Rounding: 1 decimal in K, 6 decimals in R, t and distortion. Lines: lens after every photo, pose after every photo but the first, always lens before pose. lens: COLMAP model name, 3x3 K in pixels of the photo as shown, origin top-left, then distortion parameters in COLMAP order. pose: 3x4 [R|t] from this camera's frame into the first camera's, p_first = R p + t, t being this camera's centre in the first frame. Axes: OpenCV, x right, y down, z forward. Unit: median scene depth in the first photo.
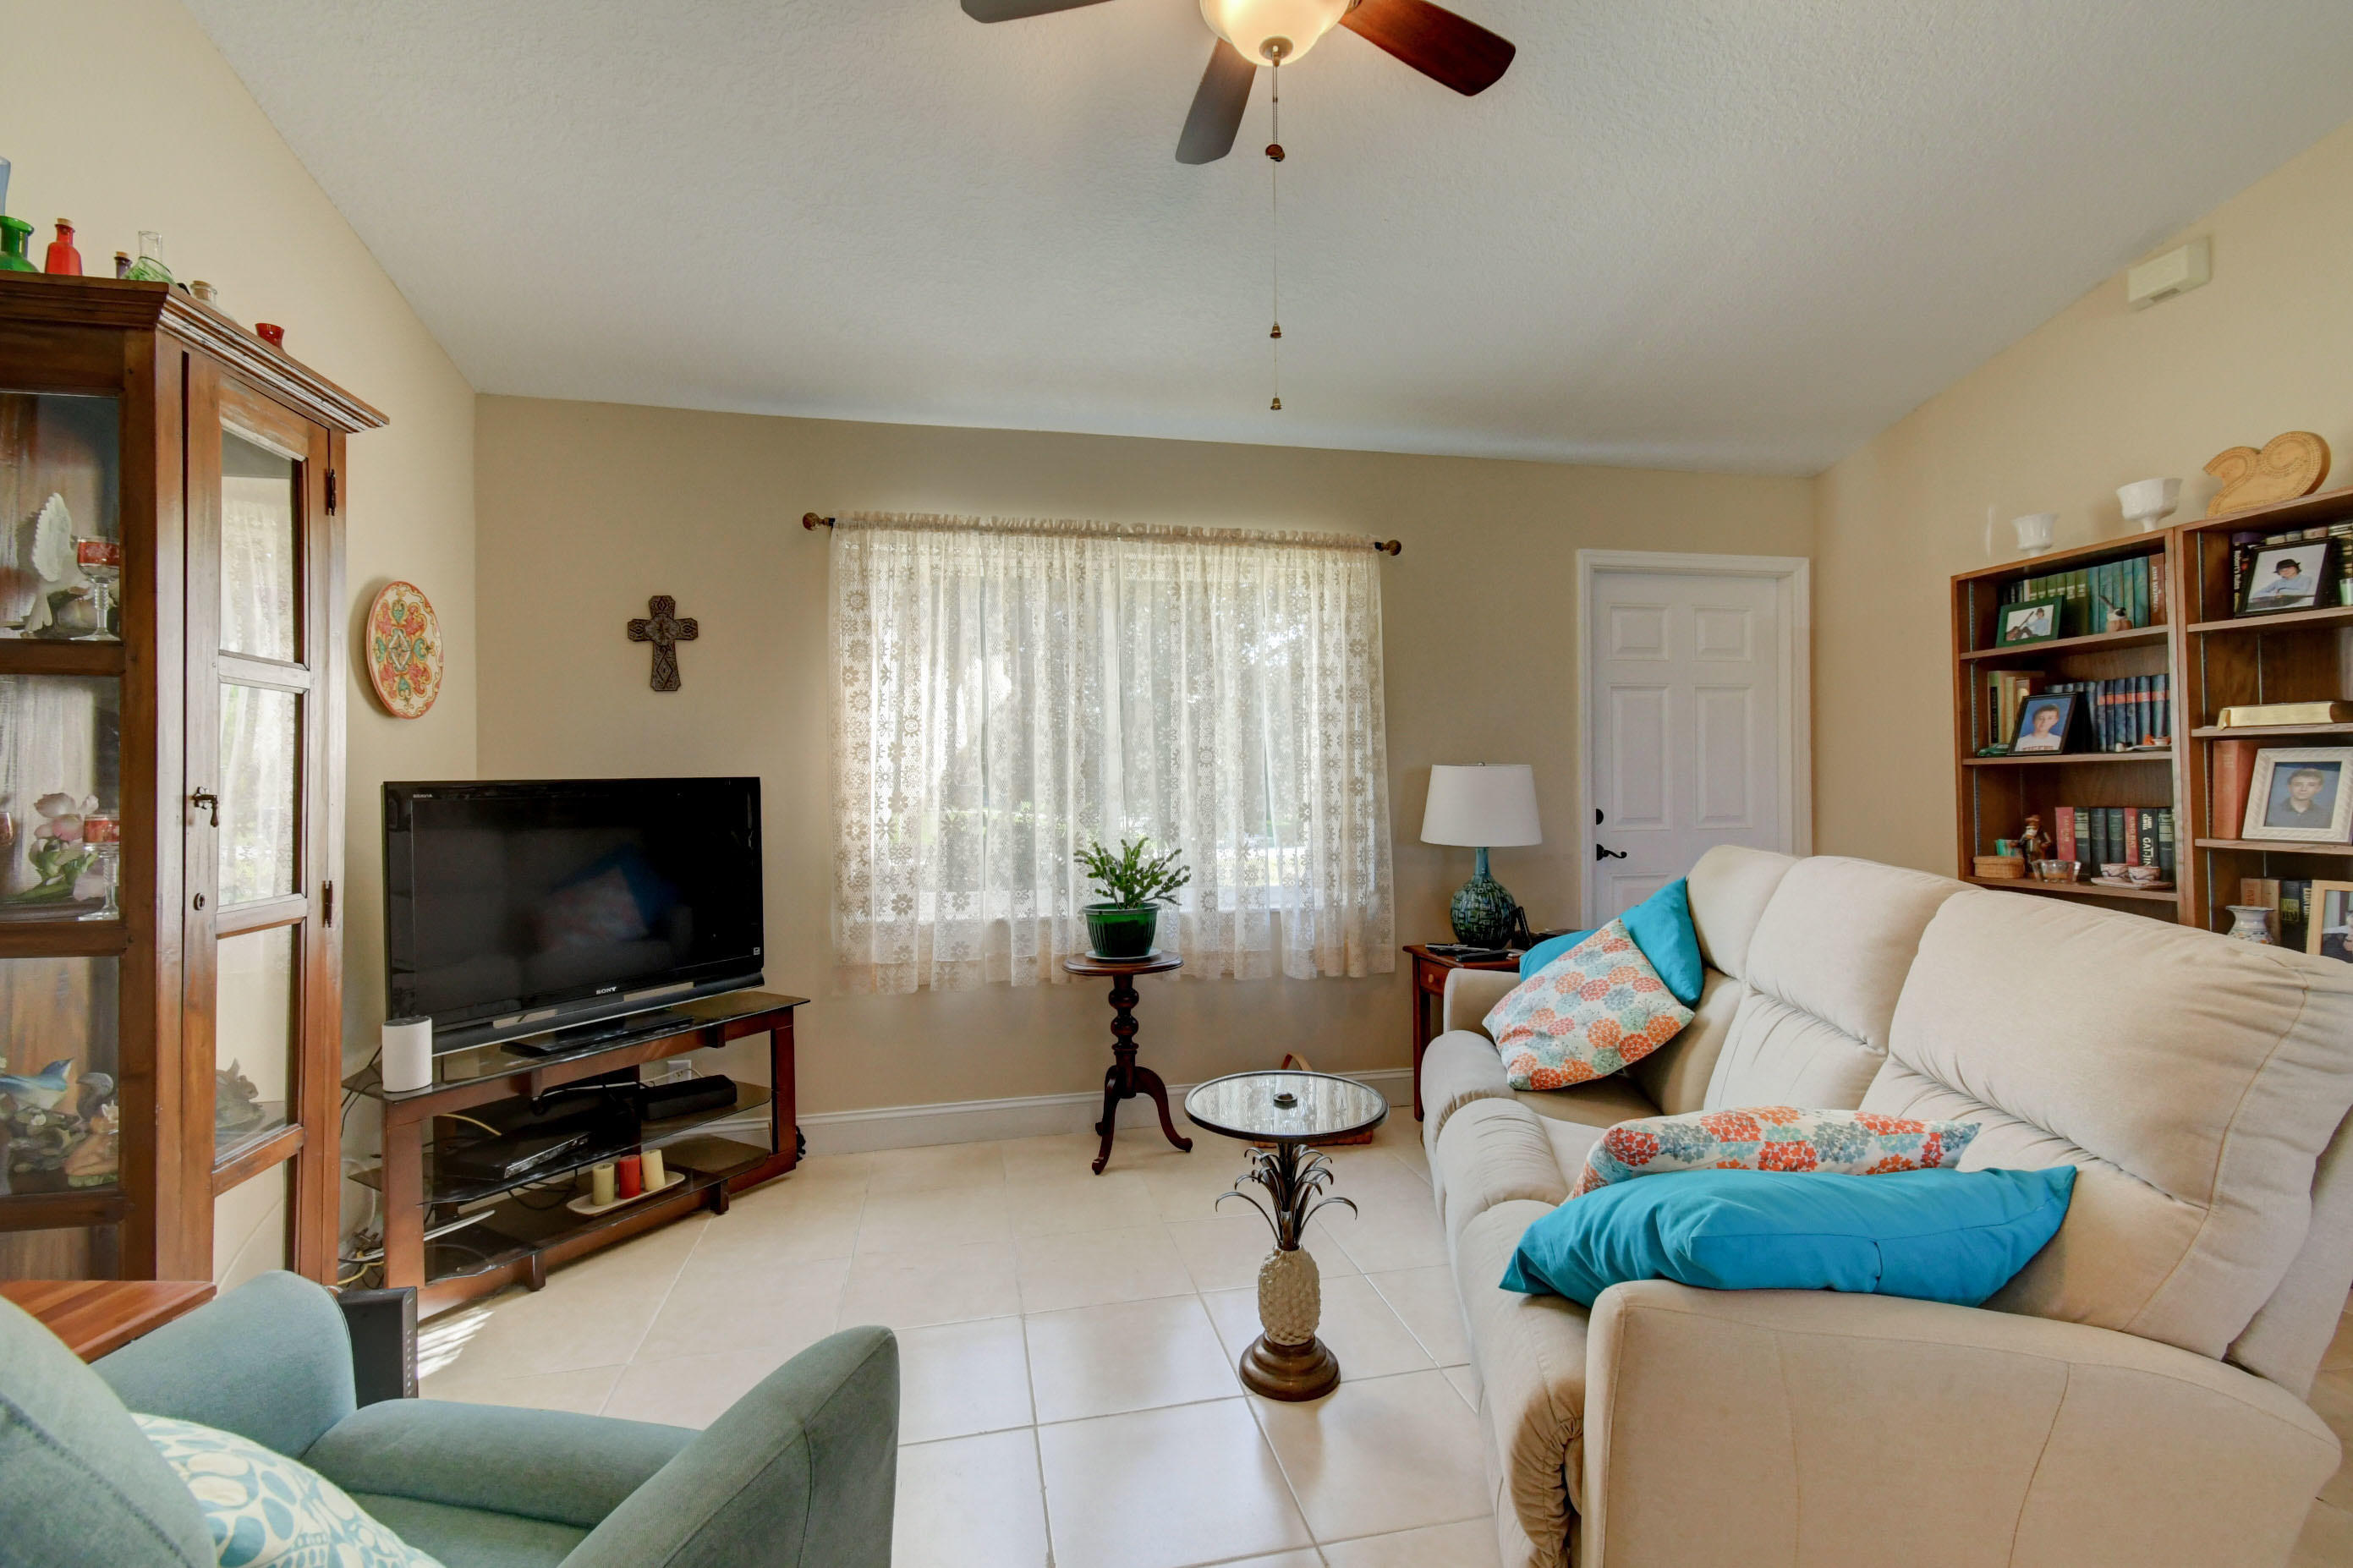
lens RADIAL K [[1026.0, 0, 1169.7], [0, 1026.0, 777.2], [0, 0, 1]] dist [-0.000124, -0.001208]
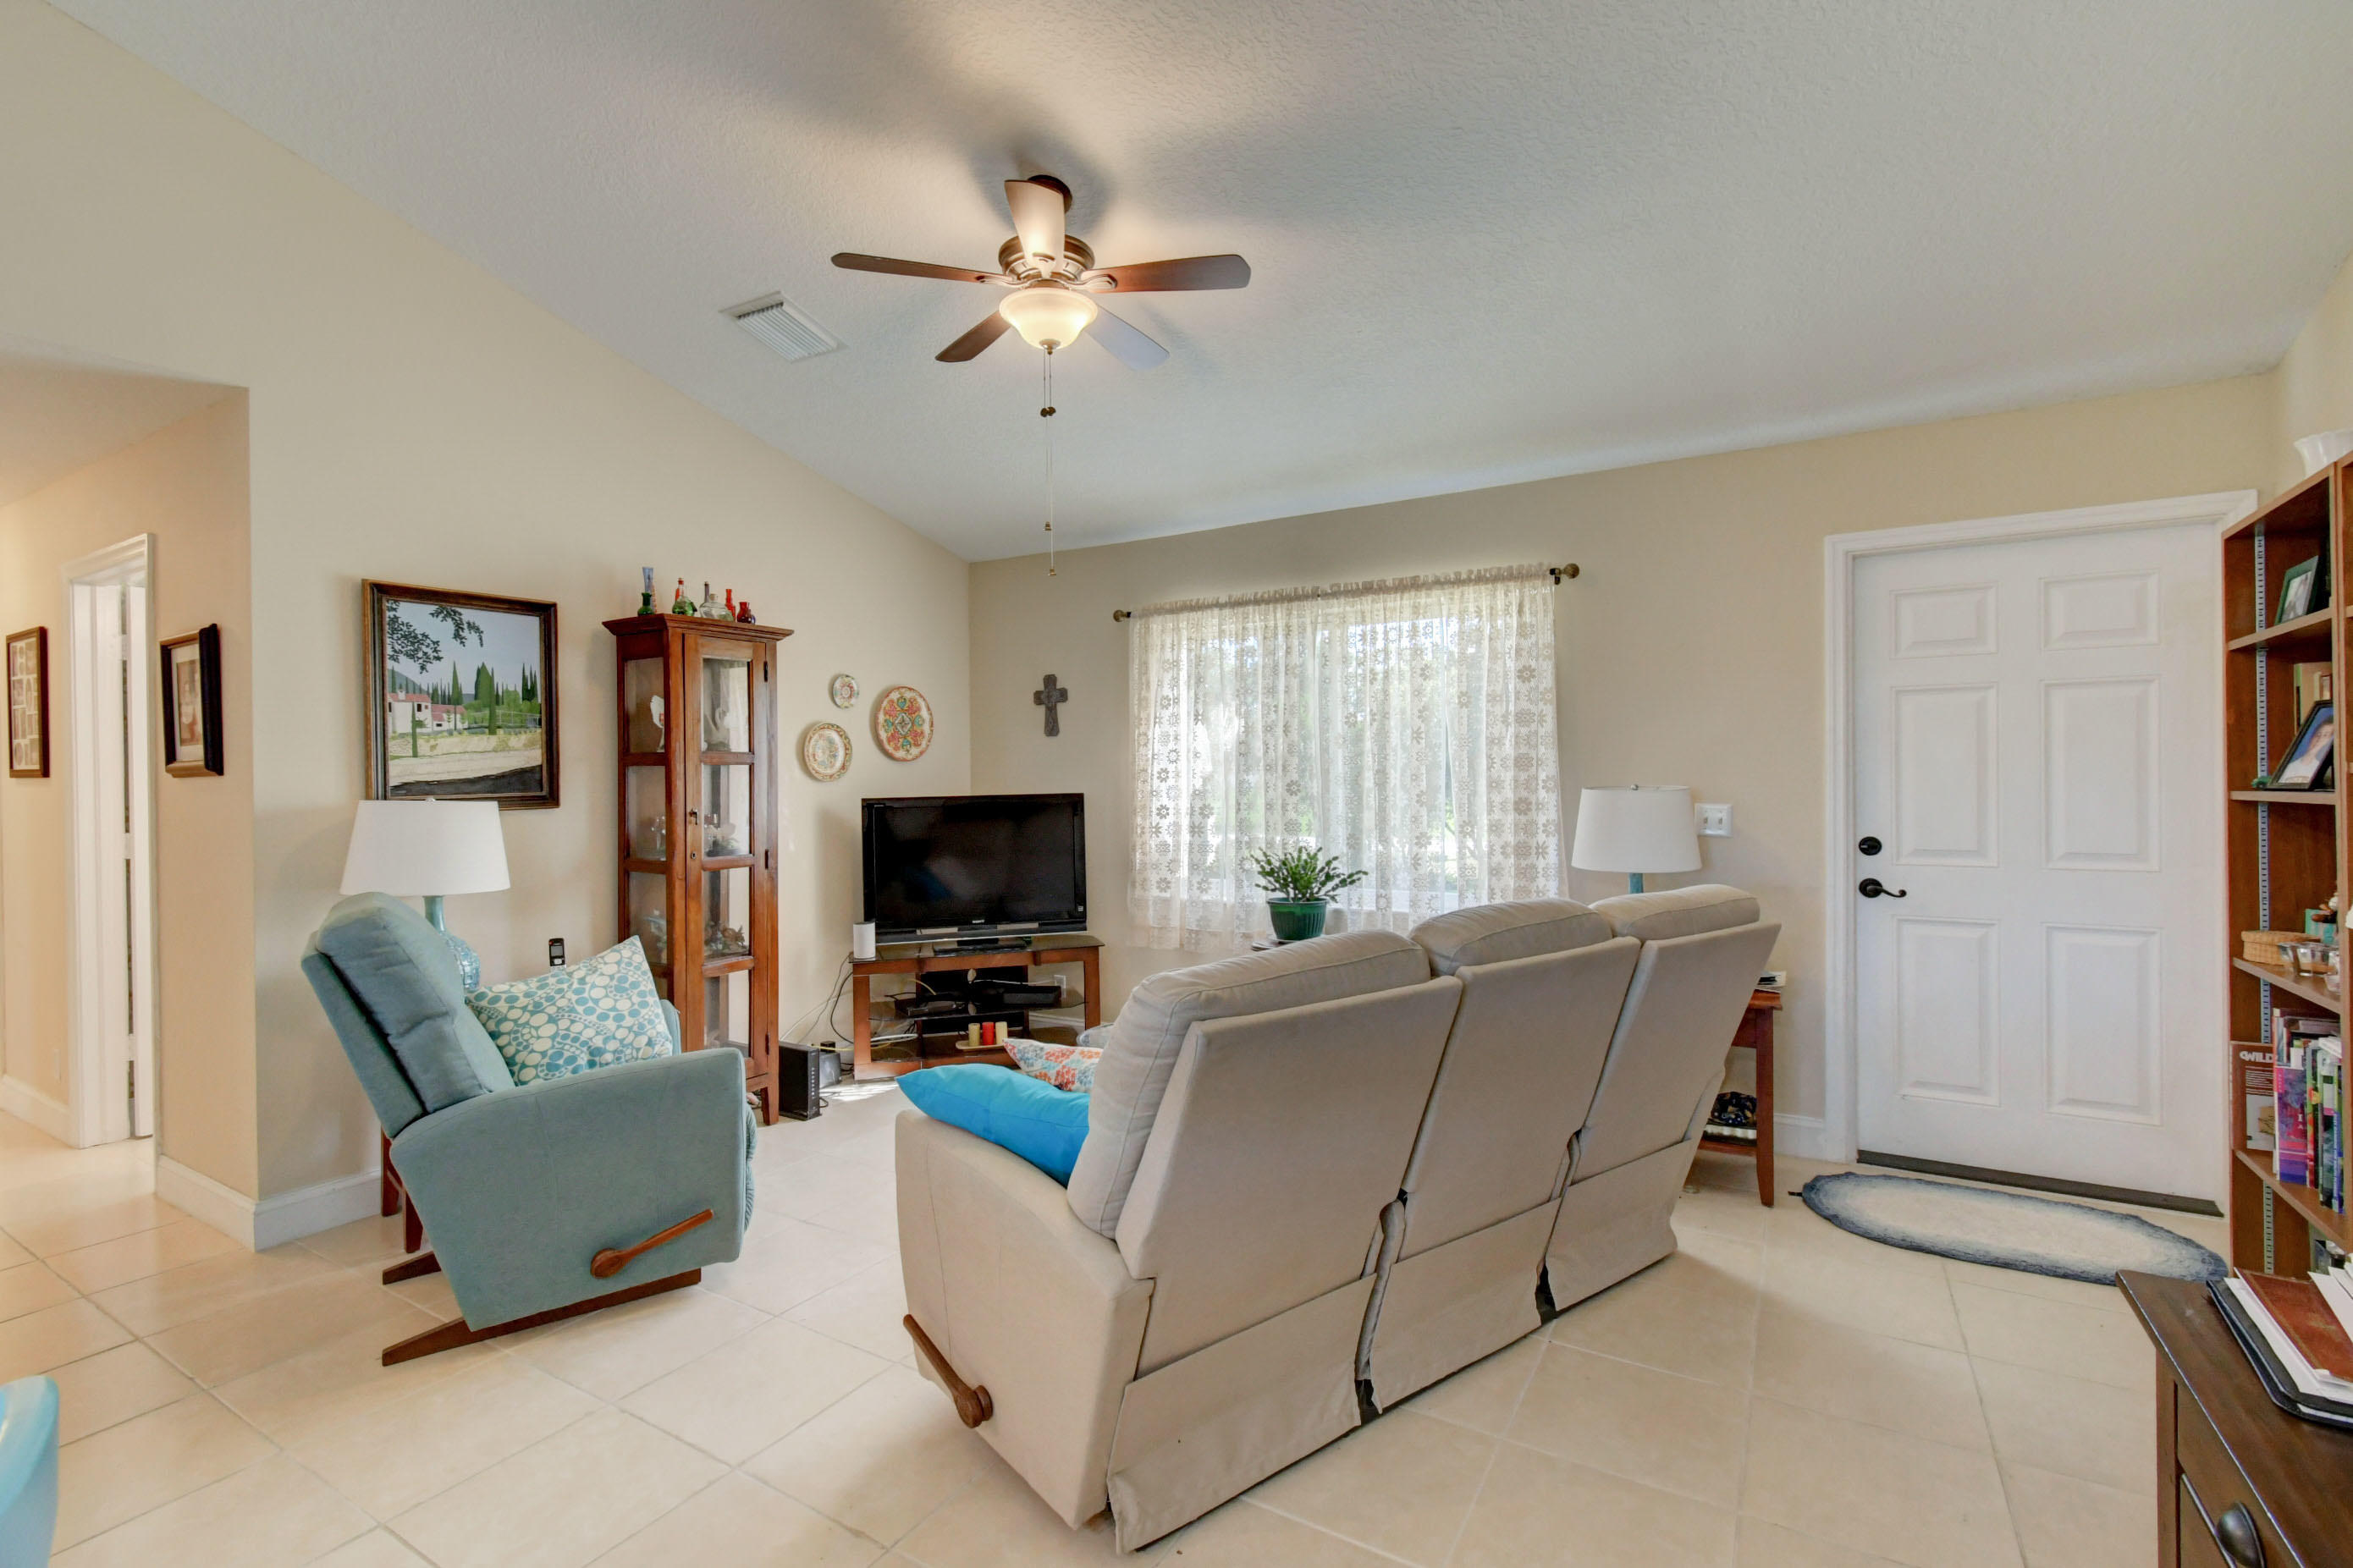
lens RADIAL K [[1039.1, 0, 1178.7], [0, 1039.1, 781.7], [0, 0, 1]] dist [0.005897, -0.001236]
pose [[0.733078, 0.006986, -0.680109, 0.739322], [0.006128, 0.999839, 0.016875, -0.041491], [0.680117, -0.016538, 0.732917, -0.021082]]
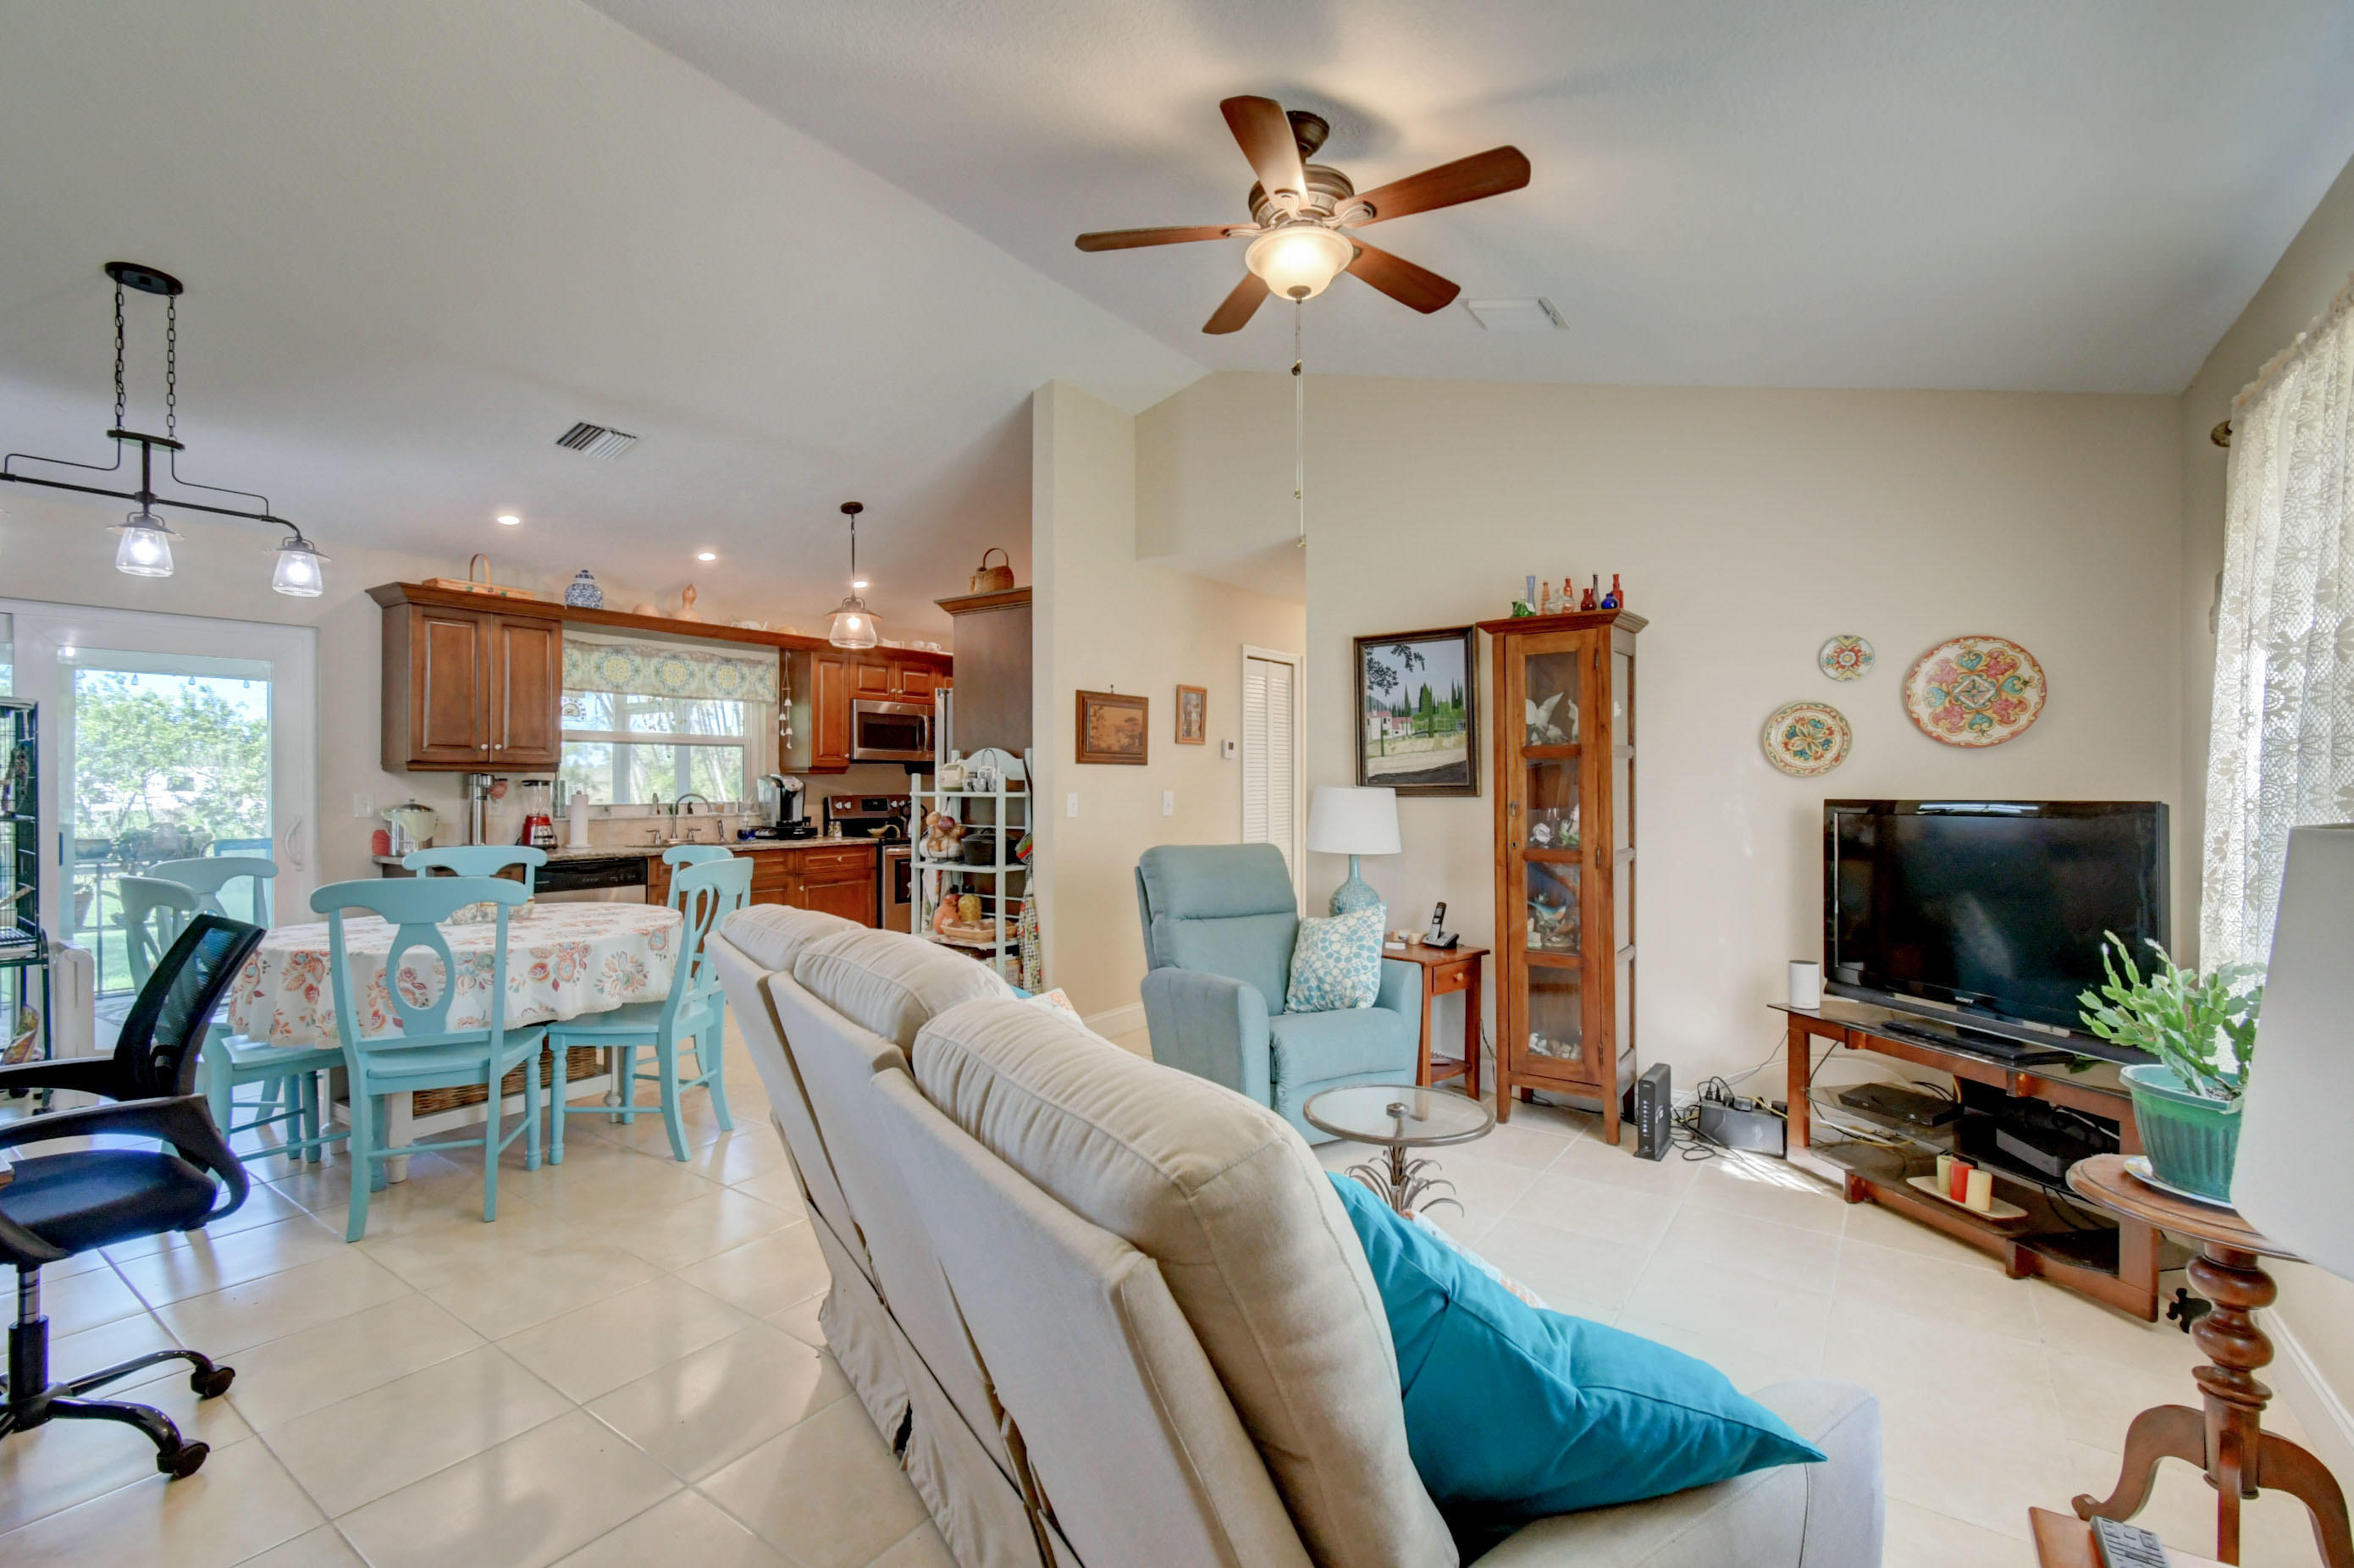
lens RADIAL K [[1039.6, 0, 1179.2], [0, 1039.6, 781.7], [0, 0, 1]] dist [0.005897, -0.001236]
pose [[-0.730475, 0.007528, -0.682898, 0.675421], [0.008689, 0.999961, 0.001729, -0.022953], [0.682884, -0.004671, -0.730512, 1.072567]]
